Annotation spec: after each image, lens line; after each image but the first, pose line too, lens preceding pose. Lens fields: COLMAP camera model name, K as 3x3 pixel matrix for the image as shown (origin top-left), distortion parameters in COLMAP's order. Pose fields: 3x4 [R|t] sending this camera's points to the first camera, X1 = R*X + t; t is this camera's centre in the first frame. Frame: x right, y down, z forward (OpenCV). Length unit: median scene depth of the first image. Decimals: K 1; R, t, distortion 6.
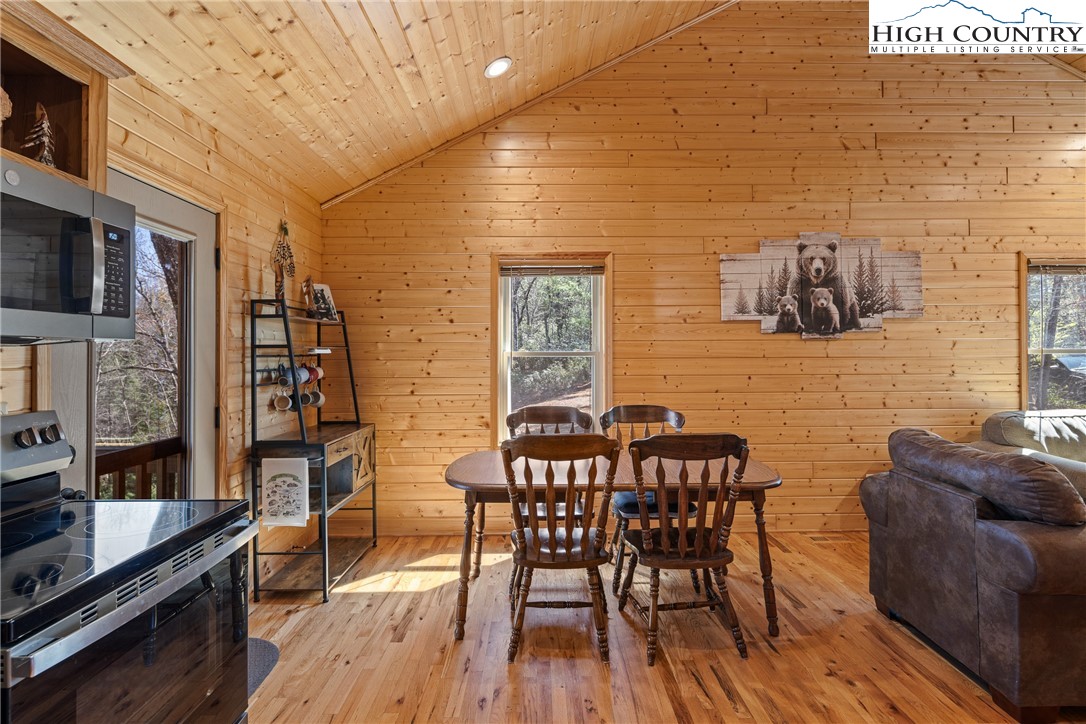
lens RADIAL K [[537.5, 0, 548.8], [0, 537.5, 350.6], [0, 0, 1]] dist [0.002292, -0.001060]
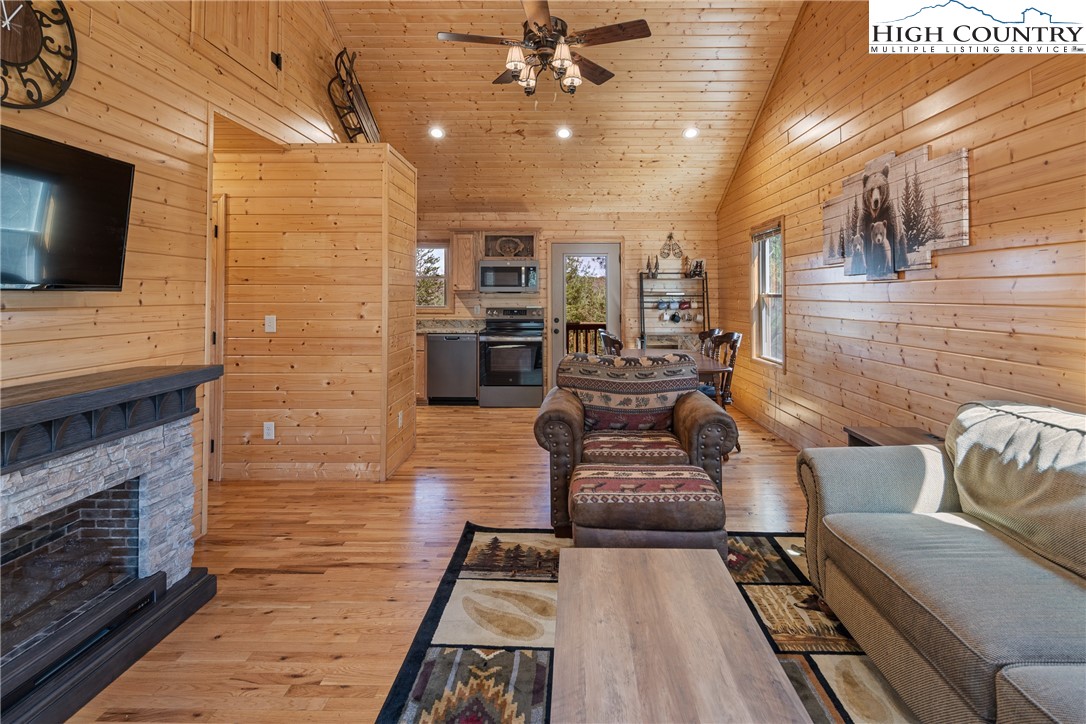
lens RADIAL K [[551.1, 0, 560.3], [0, 551.1, 278.1], [0, 0, 1]] dist [-0.001465, -0.001026]
pose [[-0.031959, -0.025158, -0.999172, 1.406516], [0.005435, 0.999664, -0.025345, -0.006045], [0.999474, -0.006241, -0.031812, 0.516069]]
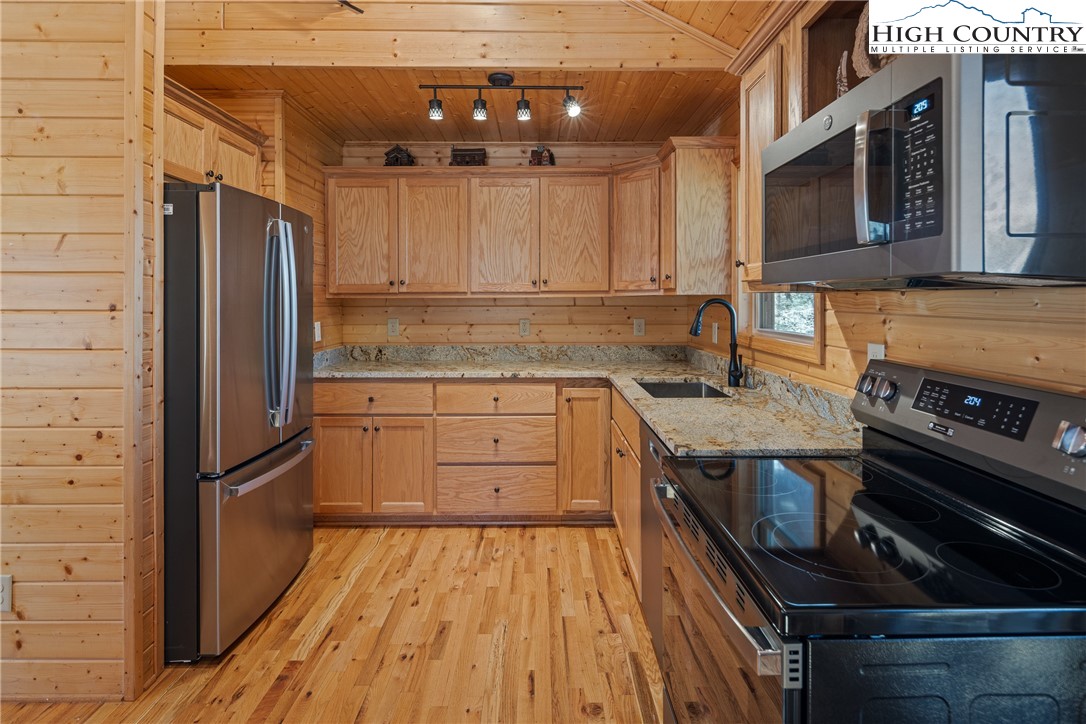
lens RADIAL K [[553.0, 0, 545.3], [0, 553.0, 299.7], [0, 0, 1]] dist [-0.000541, -0.001300]
pose [[-0.999999, 0.001345, 0.000279, -0.124665], [0.001344, 0.999988, -0.004690, 0.003620], [-0.000285, -0.004690, -0.999989, 0.611392]]
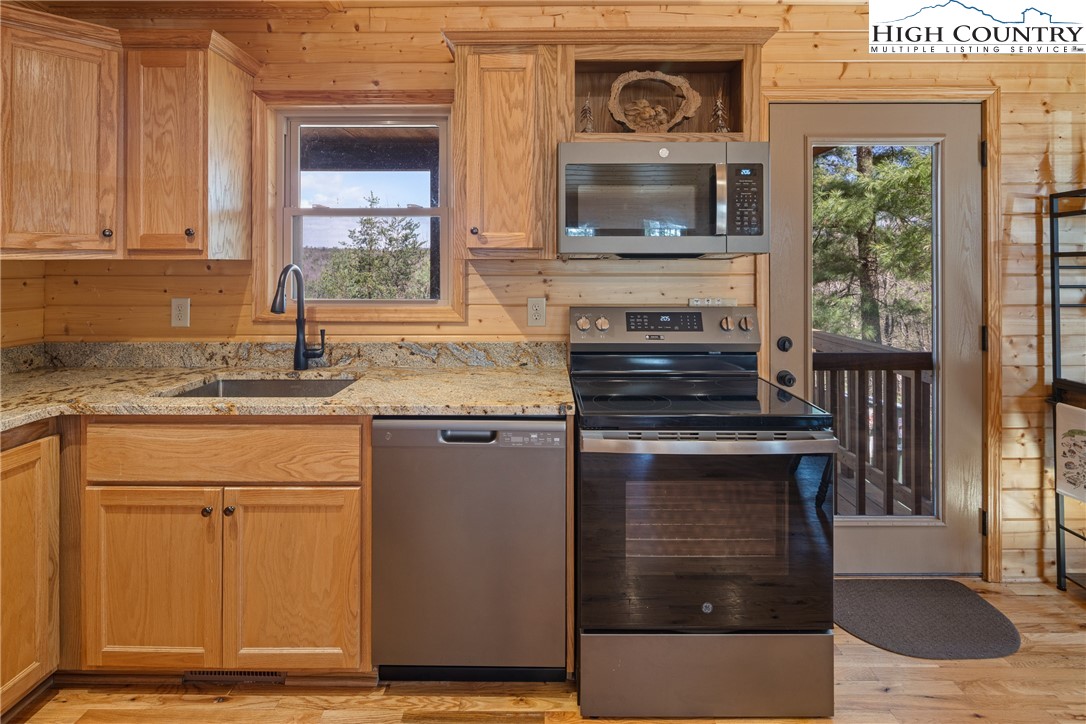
lens RADIAL K [[547.7, 0, 530.3], [0, 547.7, 263.2], [0, 0, 1]] dist [-0.001016, -0.001854]
pose [[-0.049084, -0.001647, -0.998793, 0.190820], [0.007159, 0.999972, -0.002000, 0.000508], [0.998769, -0.007248, -0.049071, 0.209294]]
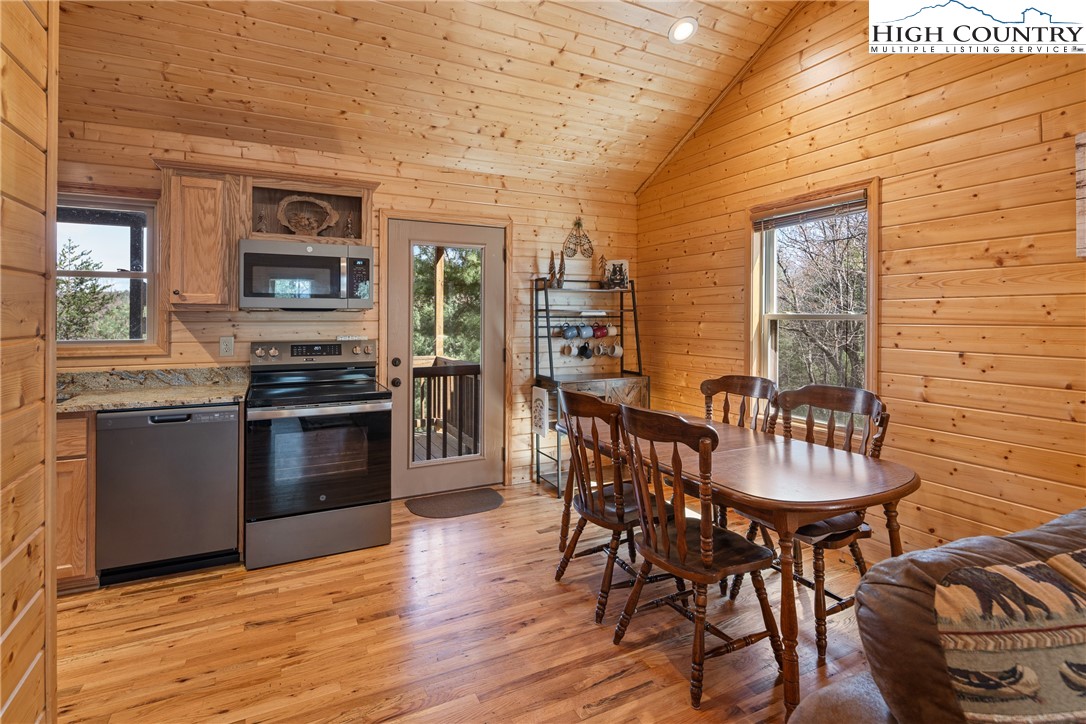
lens RADIAL K [[547.1, 0, 543.5], [0, 547.1, 312.5], [0, 0, 1]] dist [-0.001275, -0.000841]
pose [[0.421530, -0.001329, -0.906813, 0.591170], [0.002403, 0.999997, -0.000349, -0.000775], [0.906811, -0.002032, 0.421532, 0.275301]]
